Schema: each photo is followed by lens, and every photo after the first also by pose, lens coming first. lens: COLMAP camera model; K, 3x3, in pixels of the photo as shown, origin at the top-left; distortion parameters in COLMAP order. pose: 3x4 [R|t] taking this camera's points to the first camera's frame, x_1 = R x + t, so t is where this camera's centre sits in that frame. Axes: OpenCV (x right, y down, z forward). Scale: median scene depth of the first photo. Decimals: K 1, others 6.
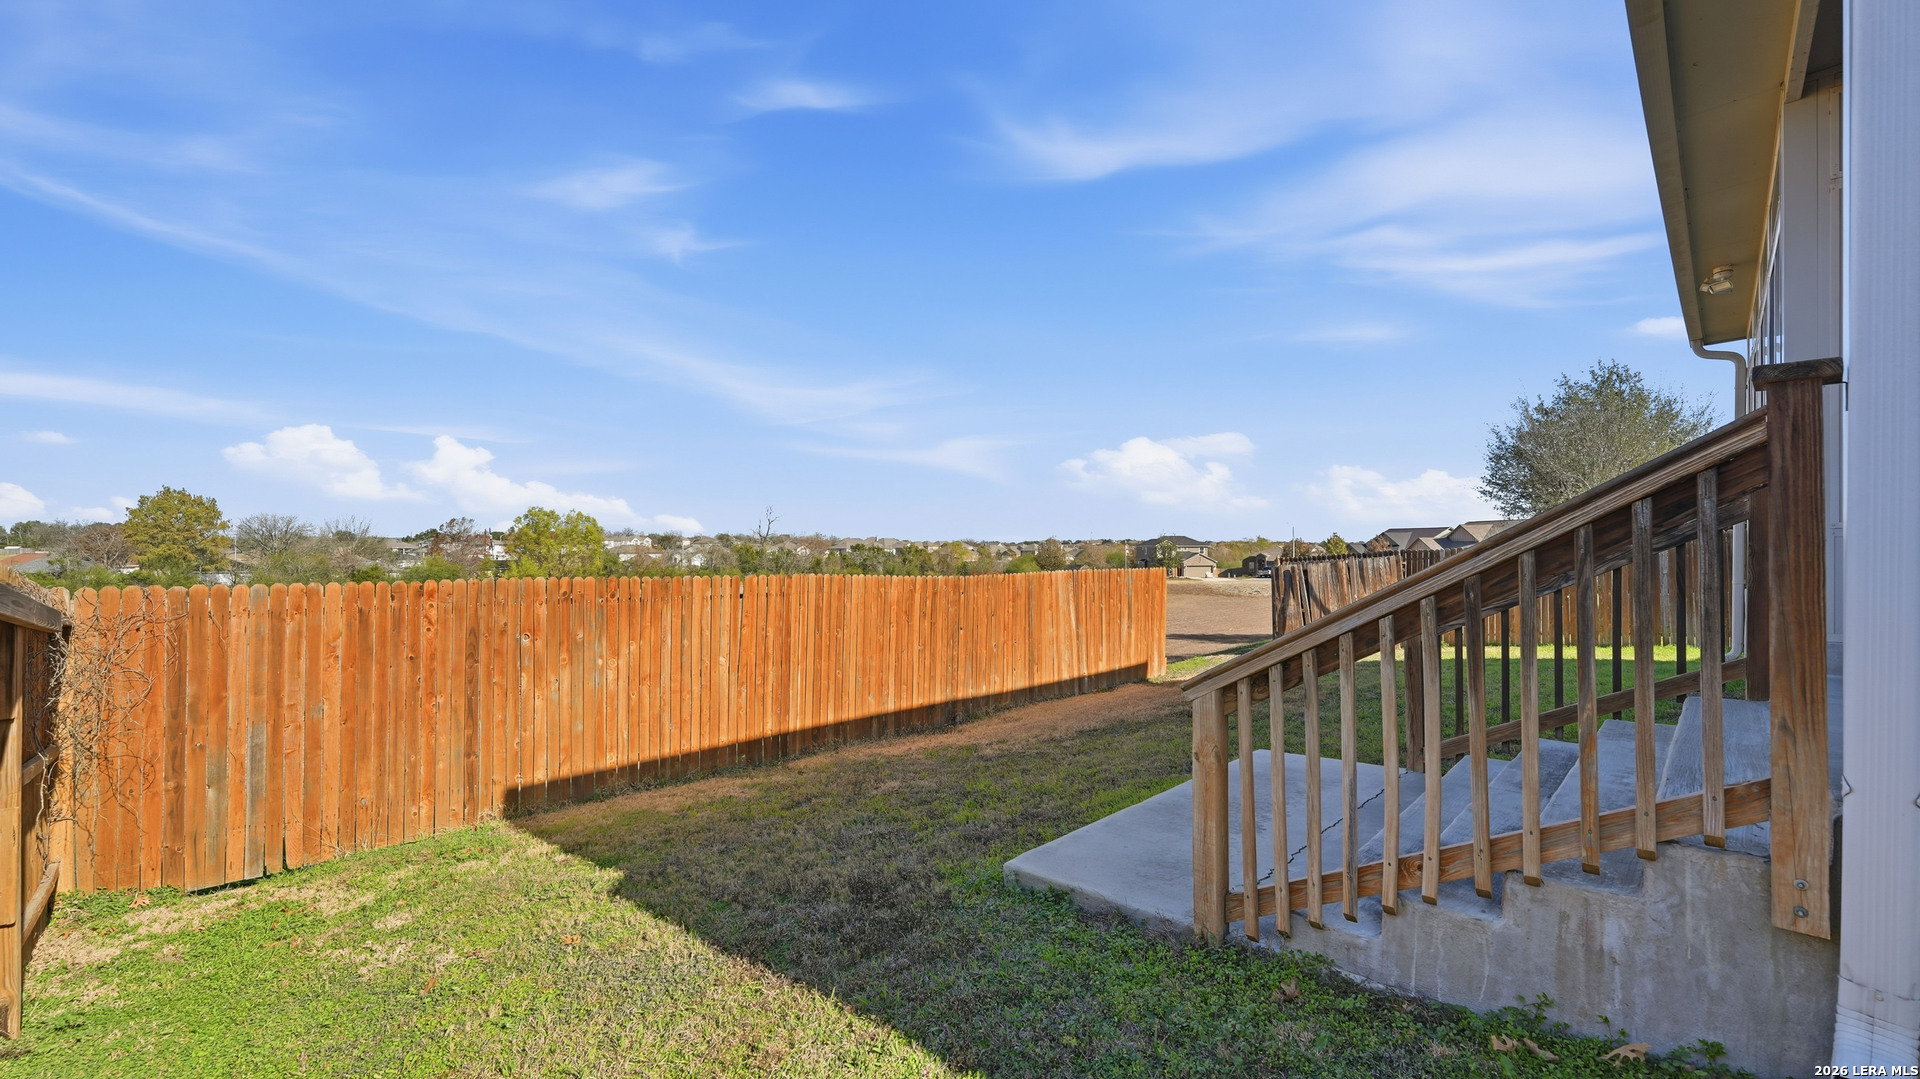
lens RADIAL K [[772.9, 0, 960.3], [0, 772.9, 539.6], [0, 0, 1]] dist [-0.001775, 0.000378]
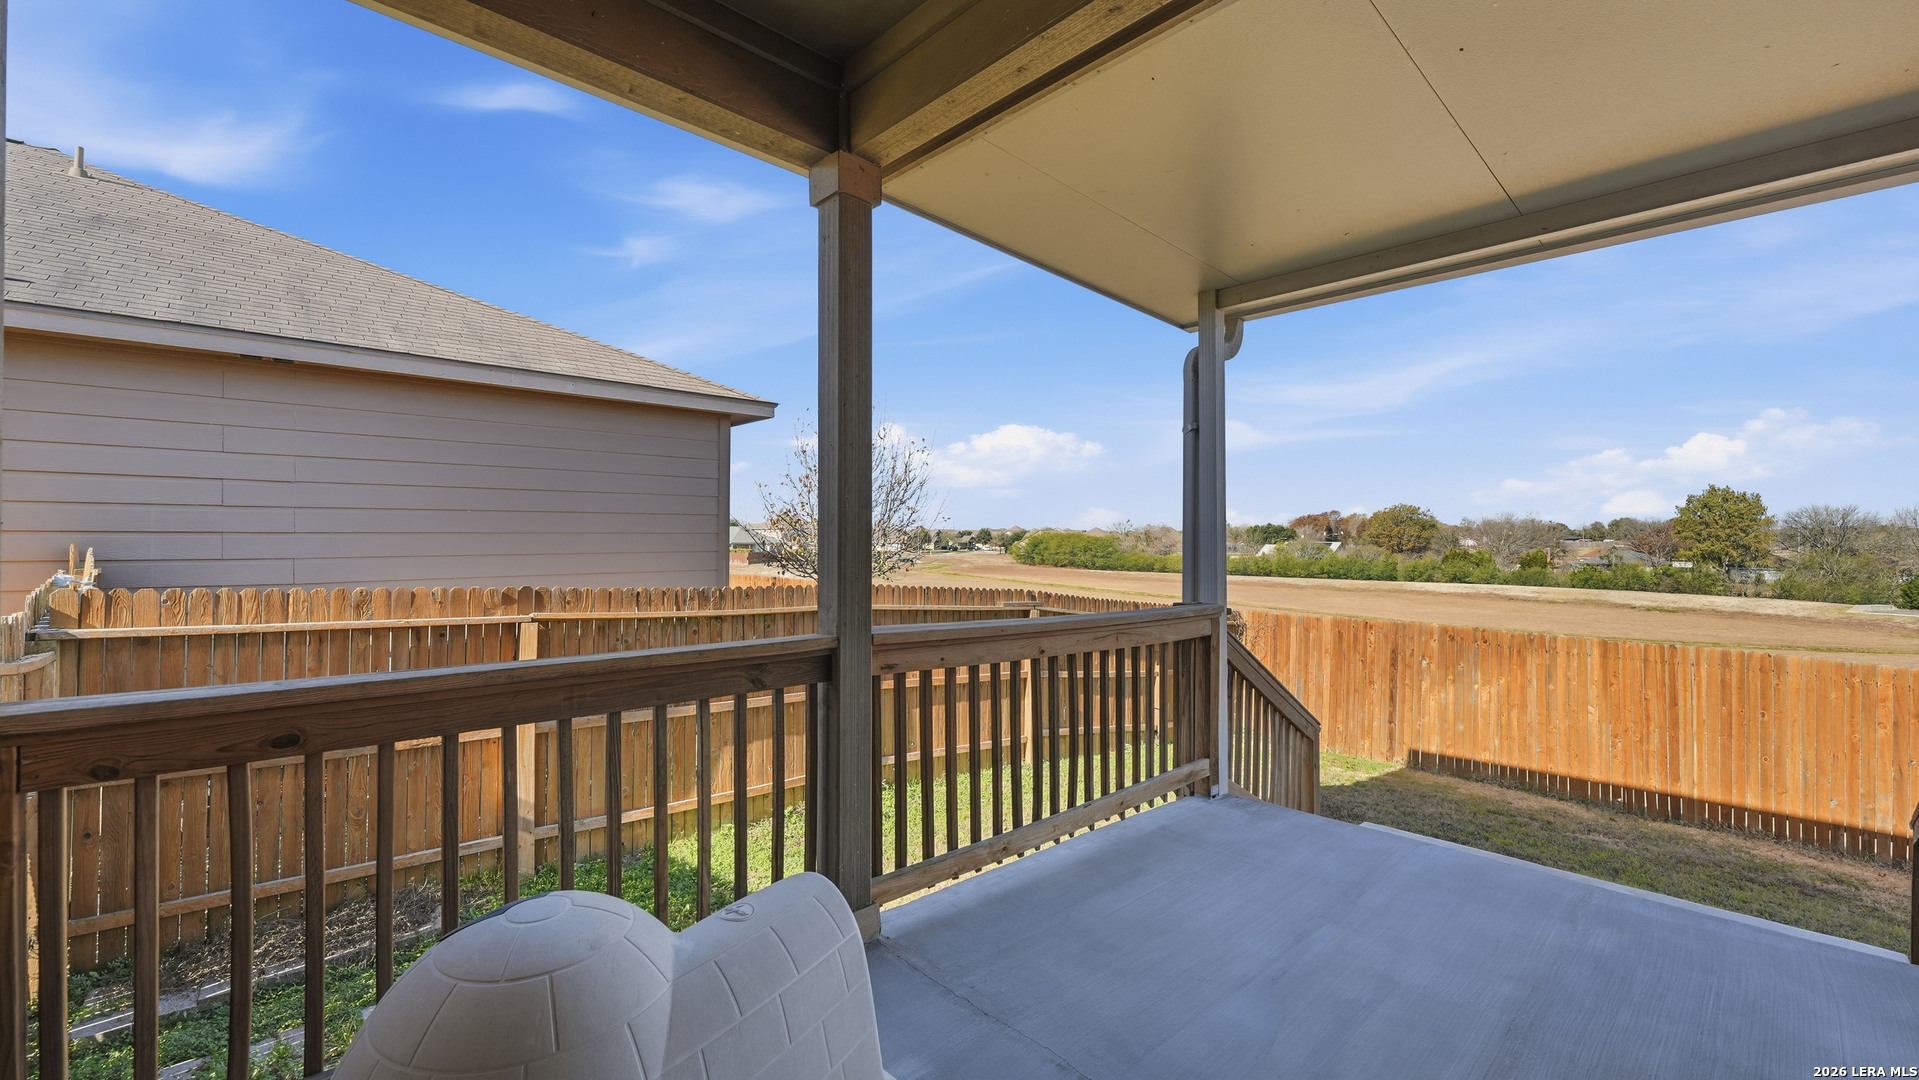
lens RADIAL K [[772.5, 0, 956.3], [0, 772.5, 535.6], [0, 0, 1]] dist [-0.001775, 0.000378]
pose [[-0.035255, -0.004688, -0.999367, 0.882286], [0.012601, 0.999907, -0.005135, -0.111133], [0.999299, -0.012774, -0.035192, 0.073008]]
